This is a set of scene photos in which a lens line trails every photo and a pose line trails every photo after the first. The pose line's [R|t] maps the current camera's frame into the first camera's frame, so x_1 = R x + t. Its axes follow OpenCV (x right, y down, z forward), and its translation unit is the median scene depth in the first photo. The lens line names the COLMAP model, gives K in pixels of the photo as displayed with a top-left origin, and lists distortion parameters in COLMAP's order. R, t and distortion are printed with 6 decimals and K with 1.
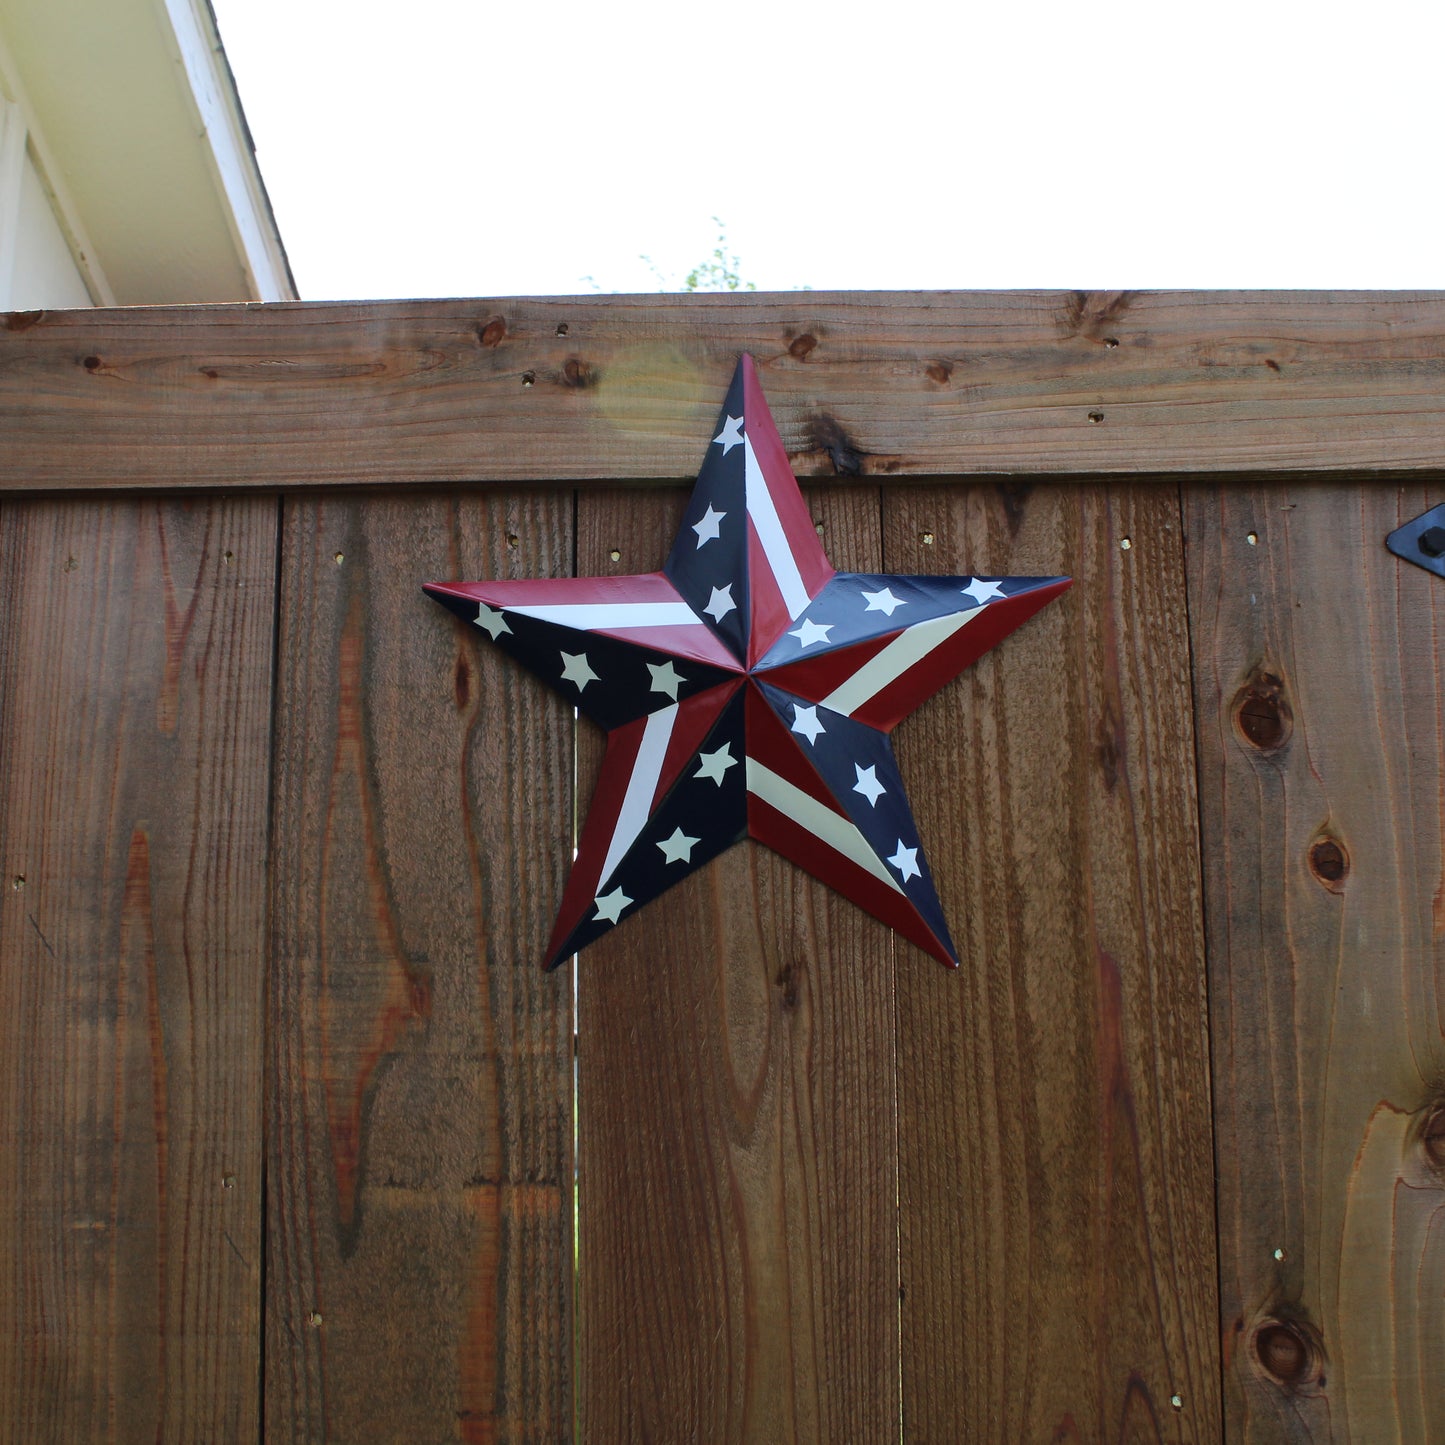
lens RADIAL K [[1765.9, 0, 721.9], [0, 1765.9, 727.1], [0, 0, 1]] dist [-0.173563, 0.146773]
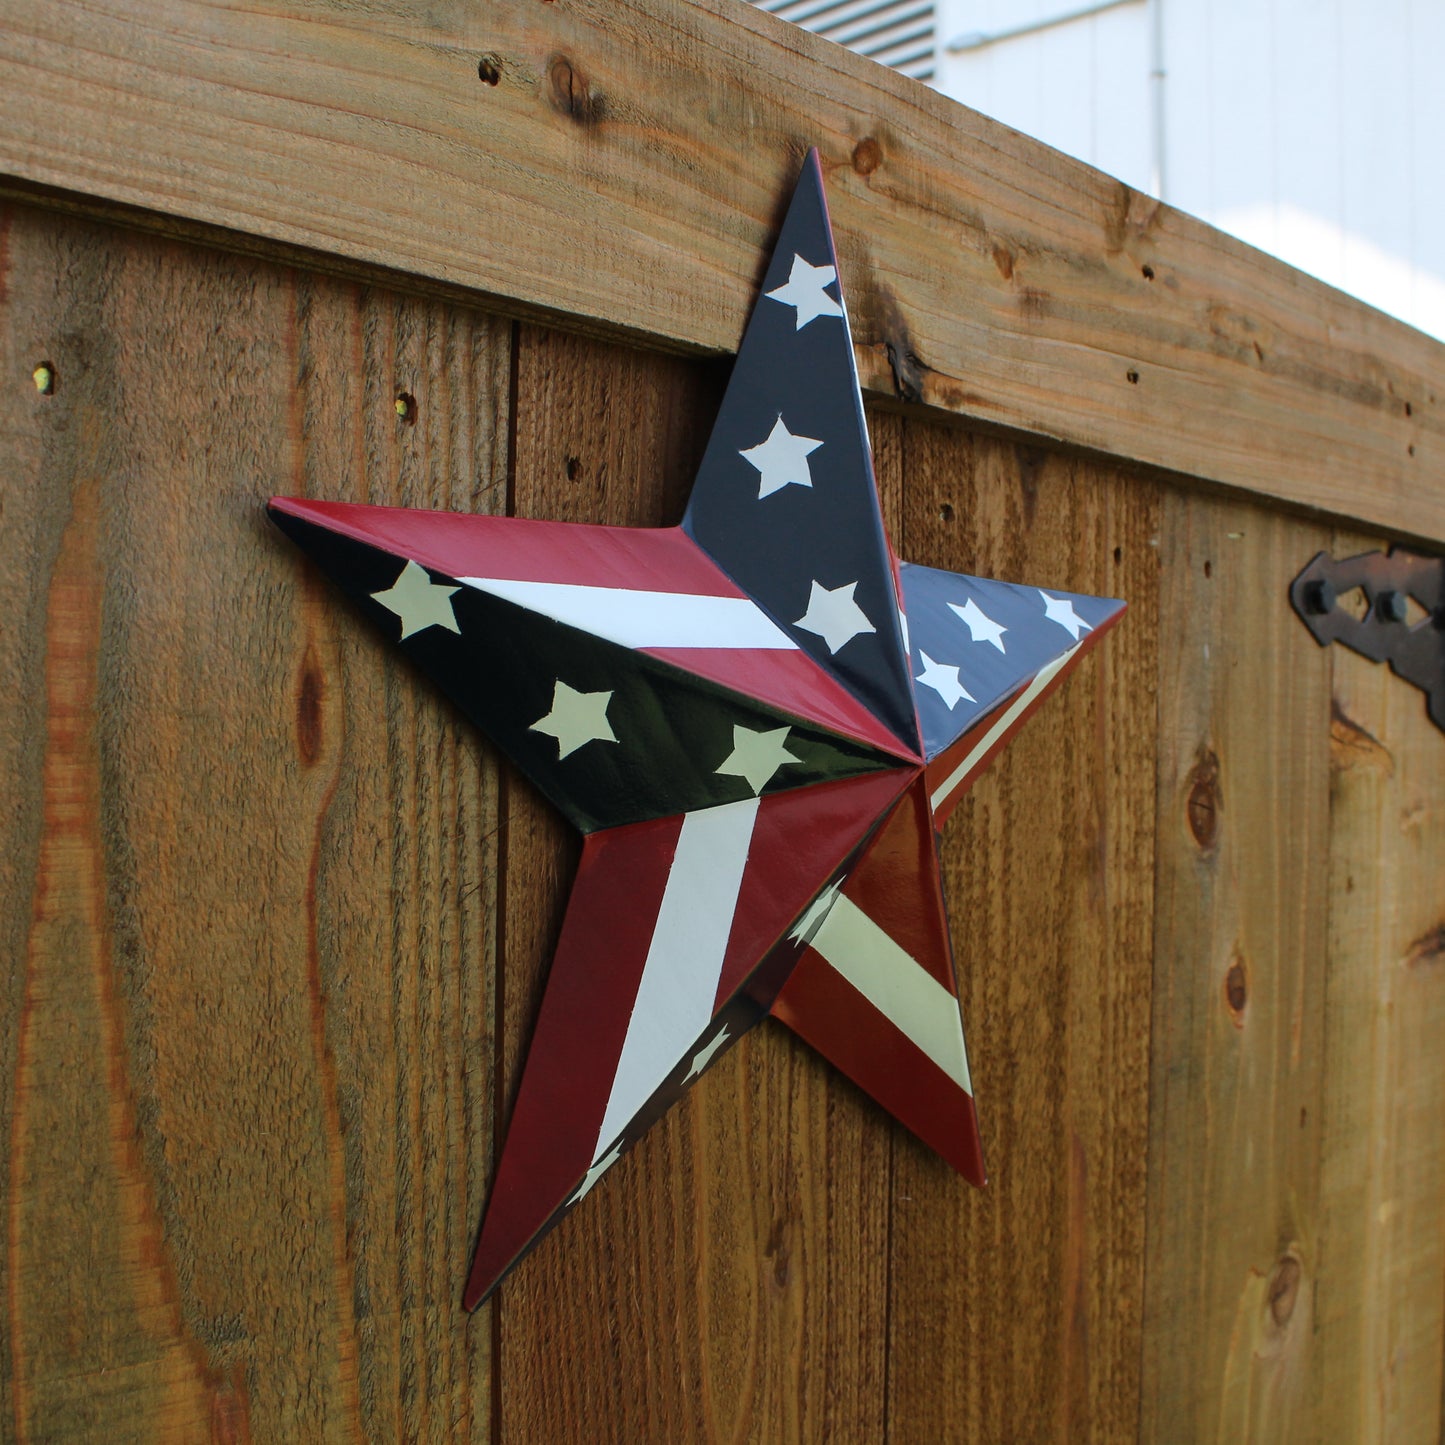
lens RADIAL K [[1765.9, 0, 721.9], [0, 1765.9, 727.1], [0, 0, 1]] dist [-0.173563, 0.146773]
pose [[0.687389, 0.039297, 0.725225, -0.406893], [-0.144762, 0.985913, 0.083787, -0.075466], [-0.711716, -0.162580, 0.683394, 0.631131]]
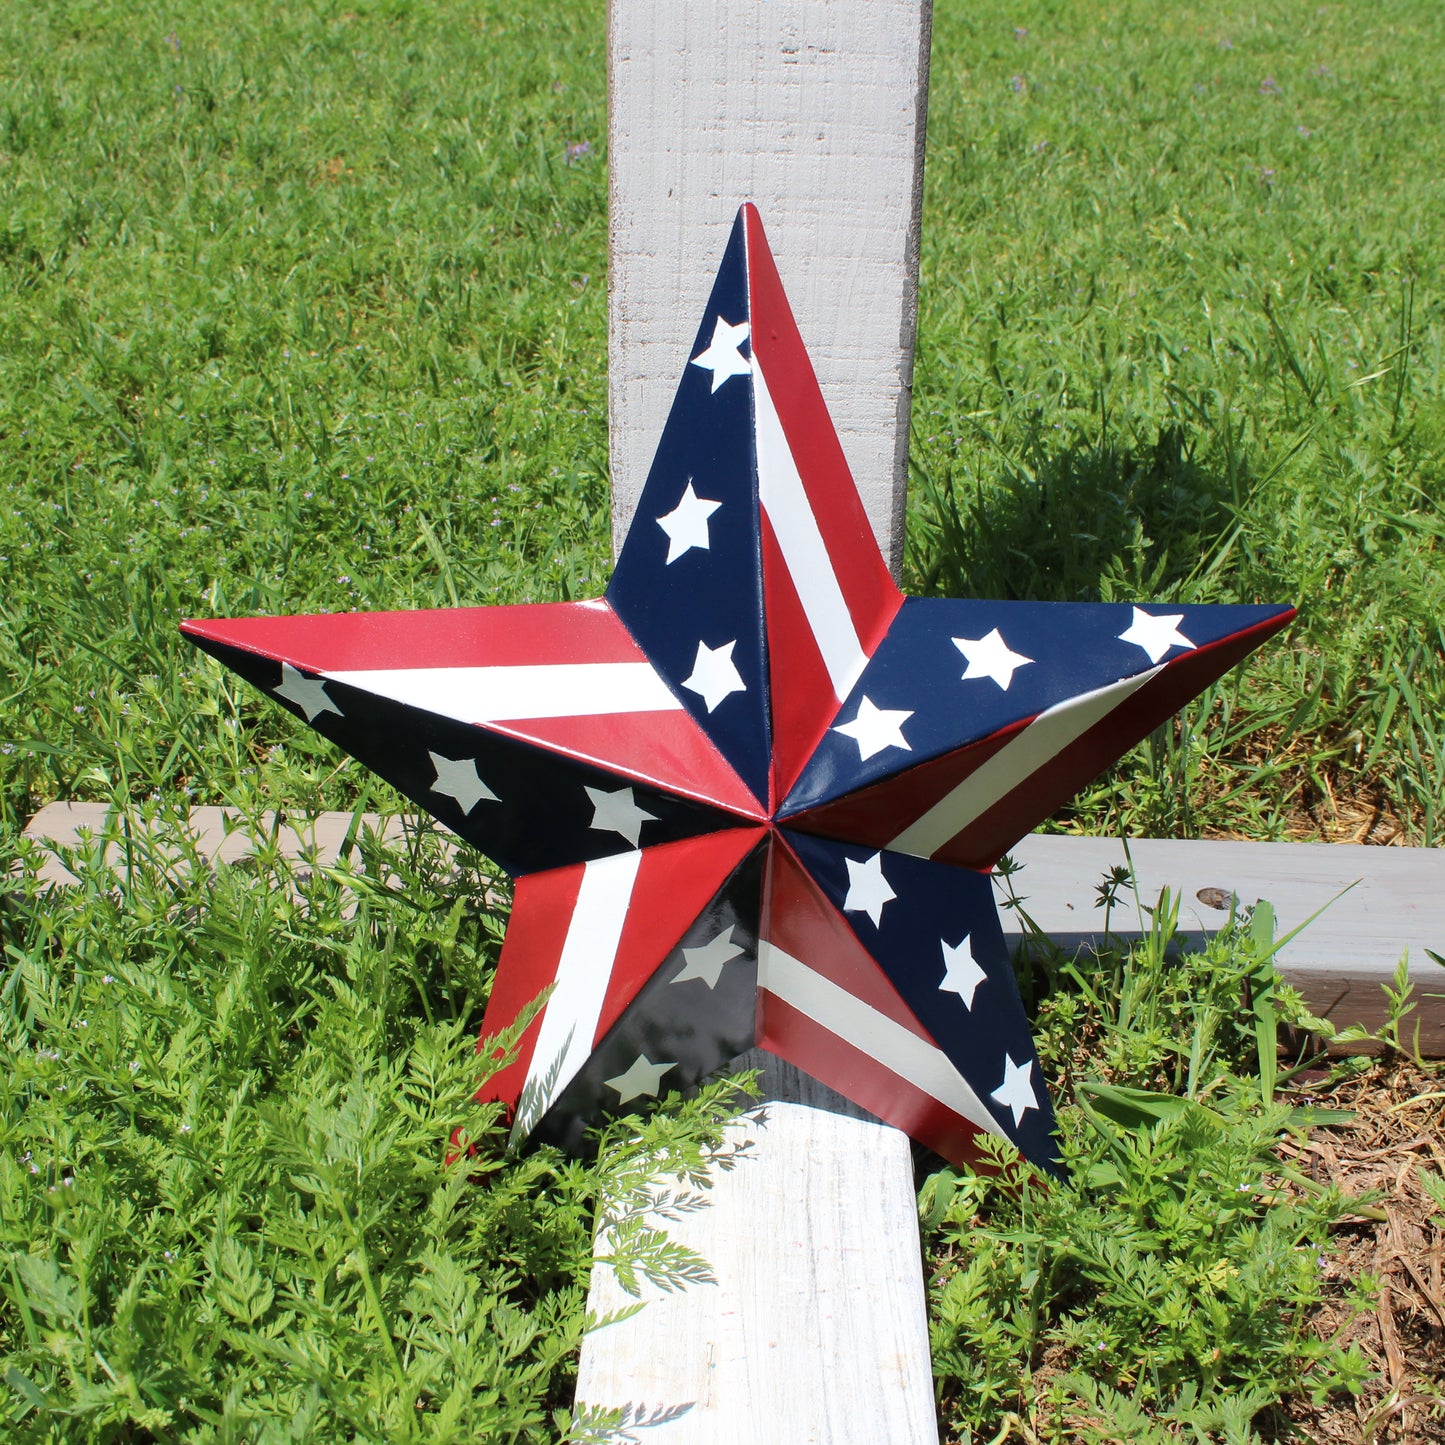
lens RADIAL K [[1773.6, 0, 717.5], [0, 1773.6, 723.9], [0, 0, 1]] dist [-0.169145, 0.124480]
pose [[0.996276, -0.011846, 0.085409, -0.046973], [-0.003557, 0.984030, 0.177969, -0.151582], [-0.086153, -0.177610, 0.980323, 0.432841]]
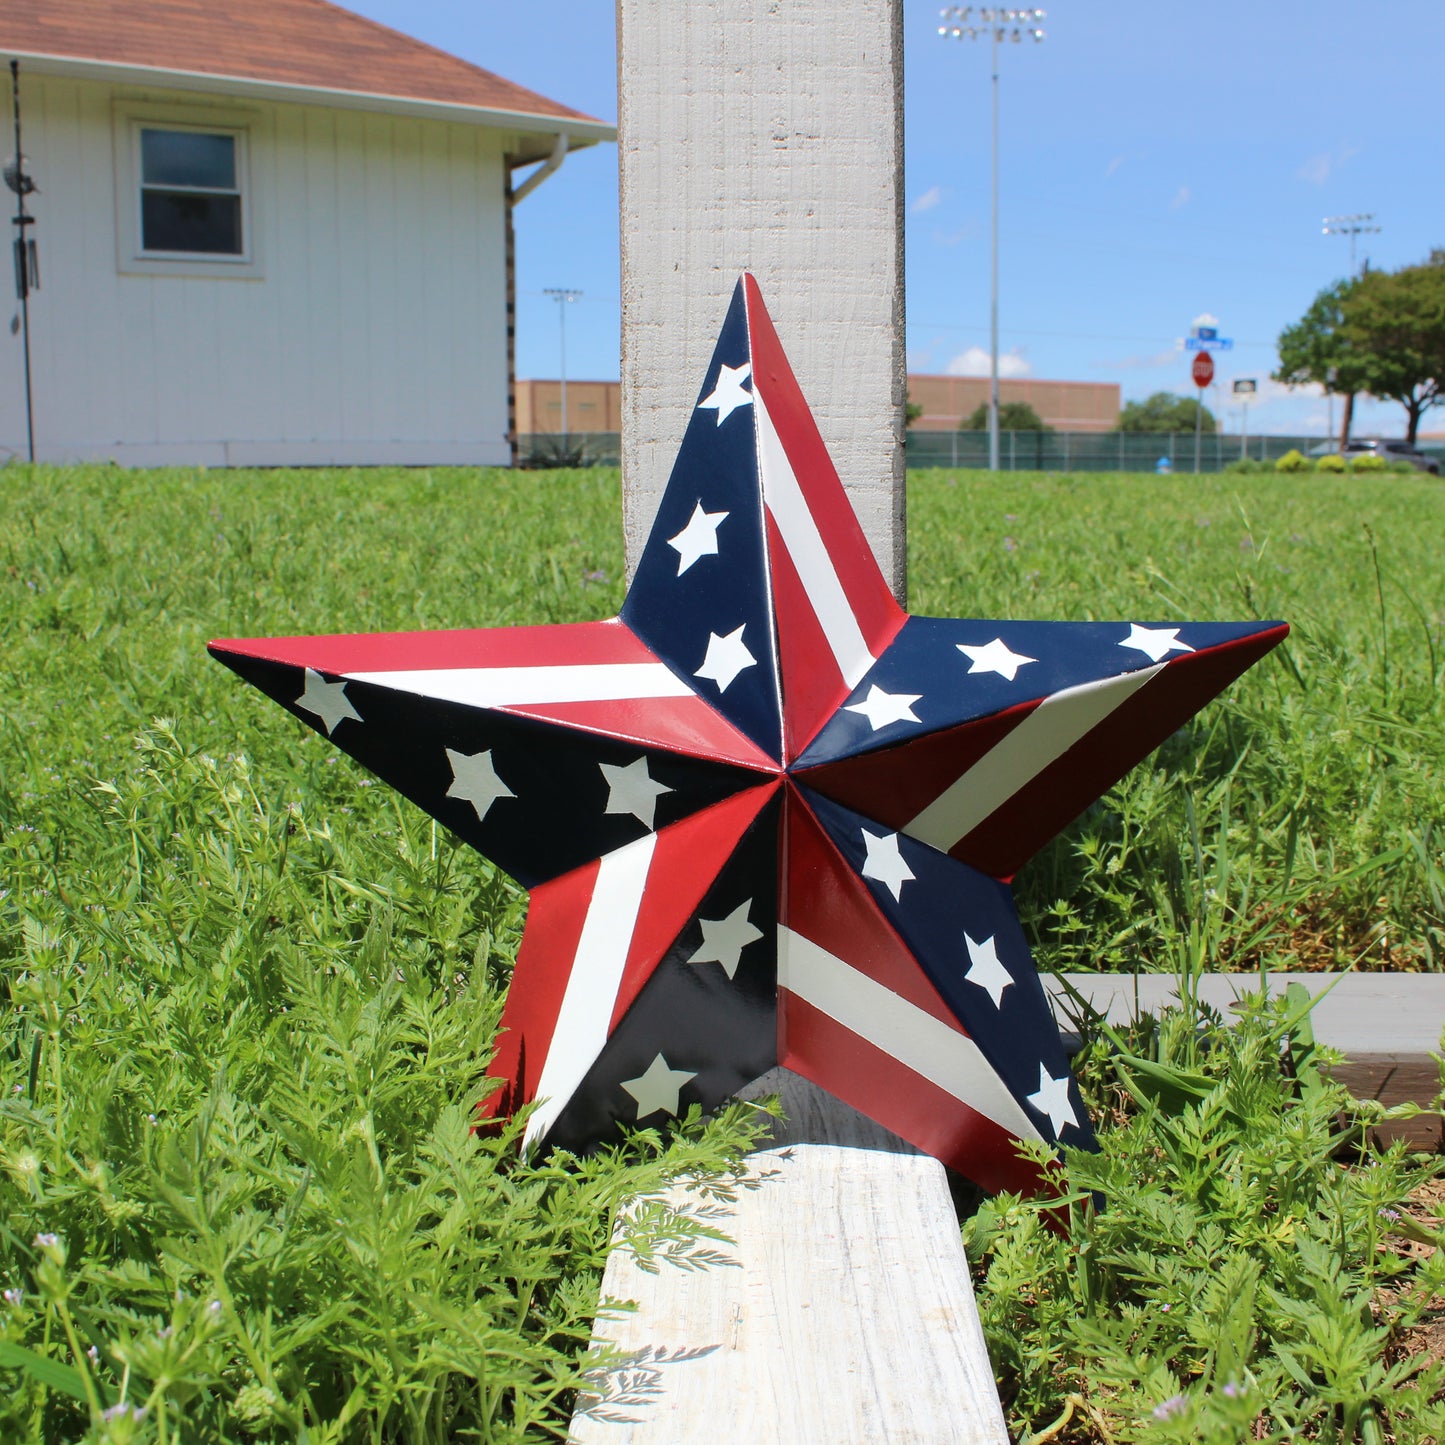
lens RADIAL K [[1765.9, 0, 721.9], [0, 1765.9, 727.1], [0, 0, 1]] dist [-0.173563, 0.146773]
pose [[0.996710, -0.010409, 0.080378, -0.047439], [0.020448, 0.991933, -0.125101, 0.023350], [-0.078428, 0.126333, 0.988883, 0.421723]]
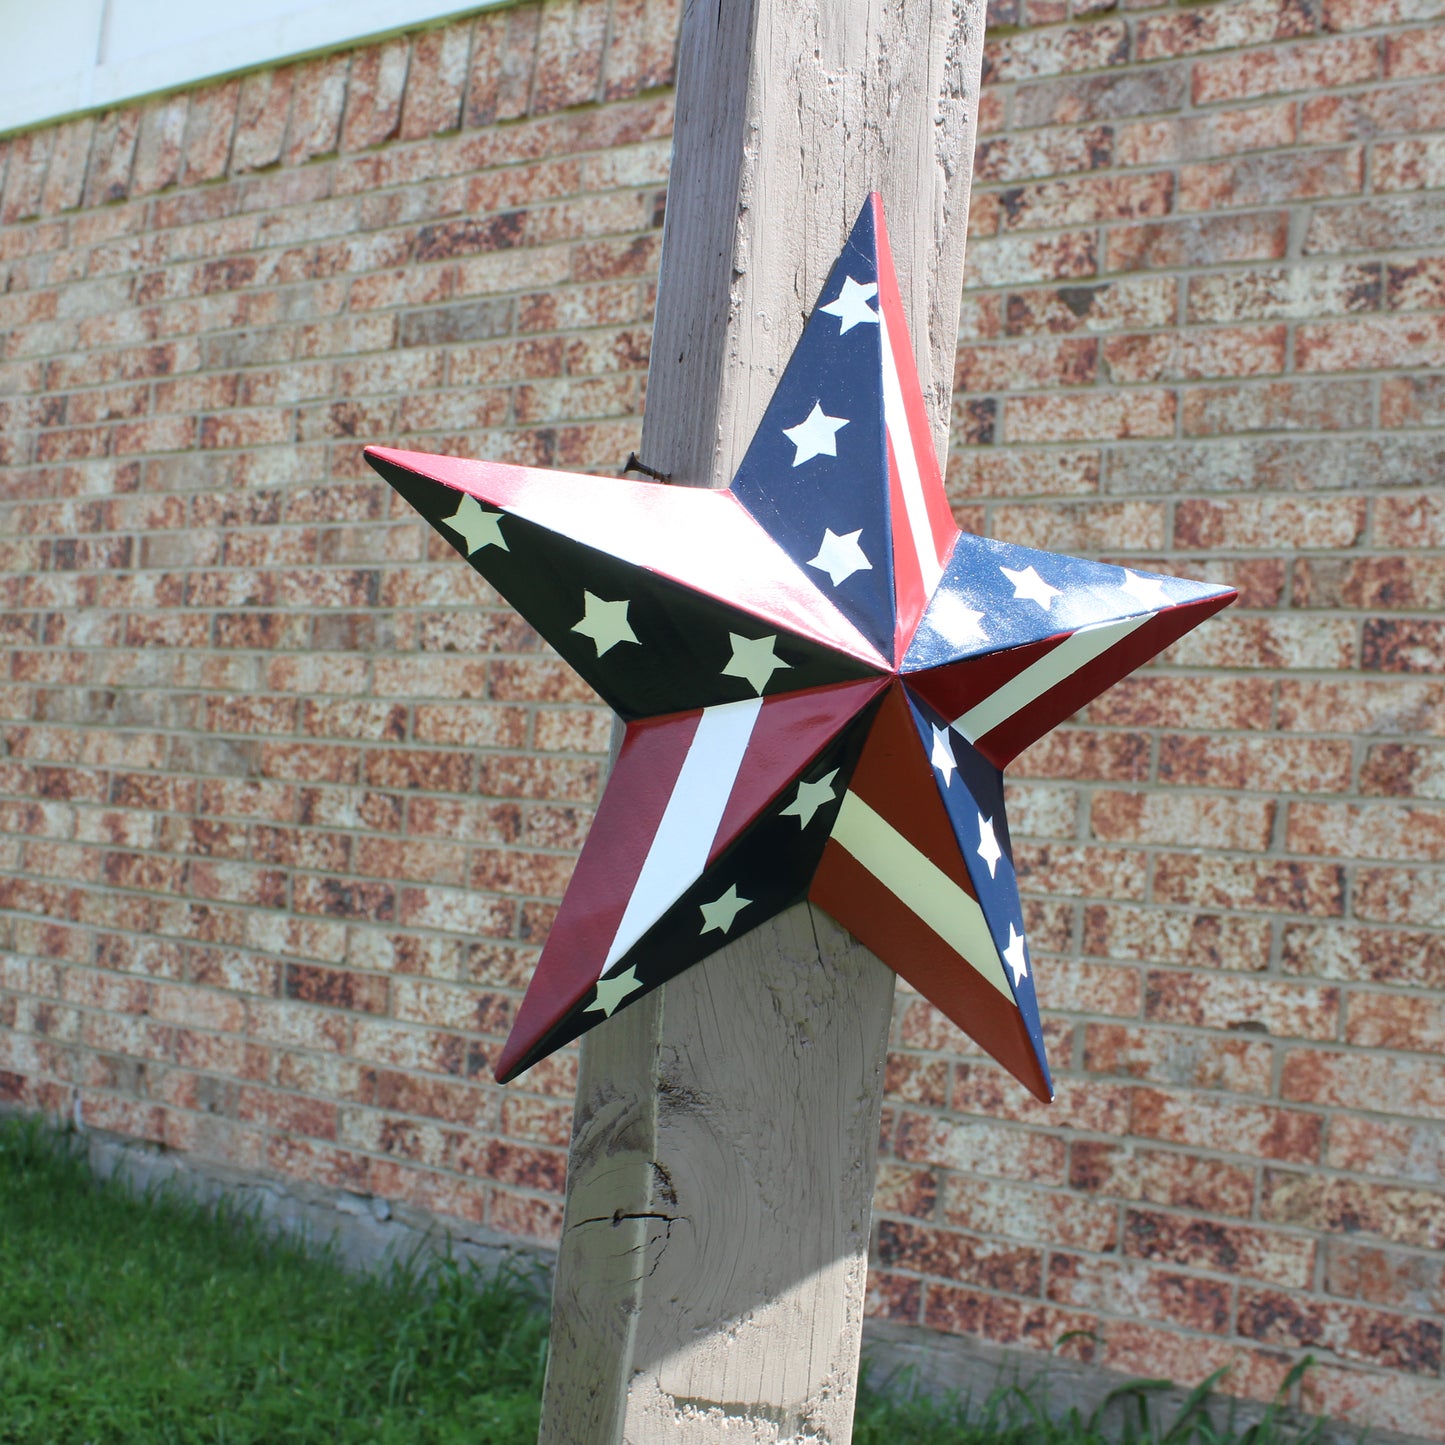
lens RADIAL K [[1765.9, 0, 721.9], [0, 1765.9, 727.1], [0, 0, 1]] dist [-0.173563, 0.146773]
pose [[0.925766, 0.115674, 0.359967, -0.266415], [-0.139232, 0.989447, 0.040123, -0.026443], [-0.351527, -0.087264, 0.932102, 0.382309]]
